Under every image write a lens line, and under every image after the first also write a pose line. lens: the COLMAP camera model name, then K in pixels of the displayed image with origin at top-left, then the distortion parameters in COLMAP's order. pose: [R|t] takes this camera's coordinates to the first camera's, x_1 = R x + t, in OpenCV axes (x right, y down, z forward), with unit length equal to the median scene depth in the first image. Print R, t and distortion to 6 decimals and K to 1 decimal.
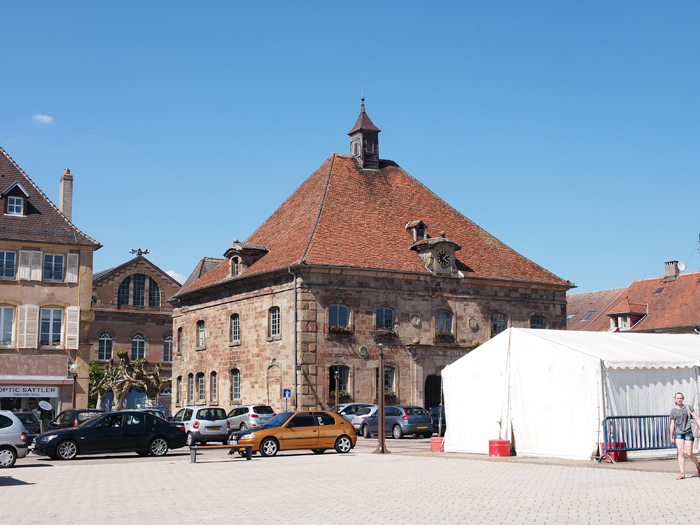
lens RADIAL K [[1008.8, 0, 350.2], [0, 1008.8, 262.5], [0, 0, 1]] dist [-0.002109, 0.000000]
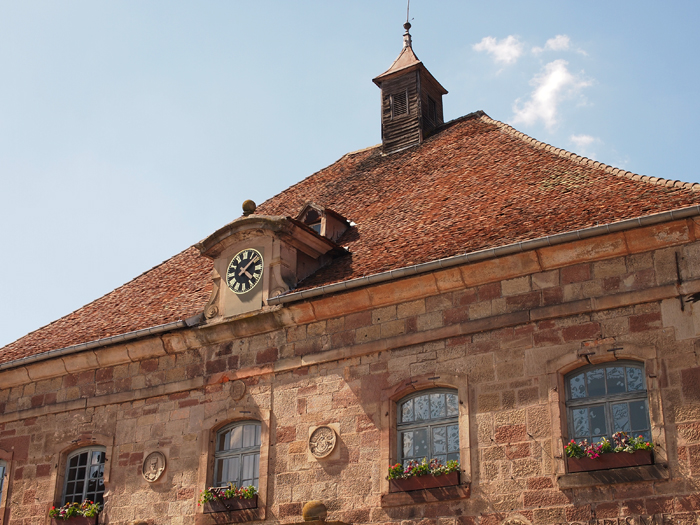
lens RADIAL K [[1008.8, 0, 350.0], [0, 1008.8, 262.1], [0, 0, 1]] dist [-0.002109, 0.000000]
pose [[0.471402, -0.360092, -0.805055, 0.382776], [0.104086, 0.929182, -0.354665, 0.116711], [0.875755, 0.083395, 0.475498, 0.870827]]
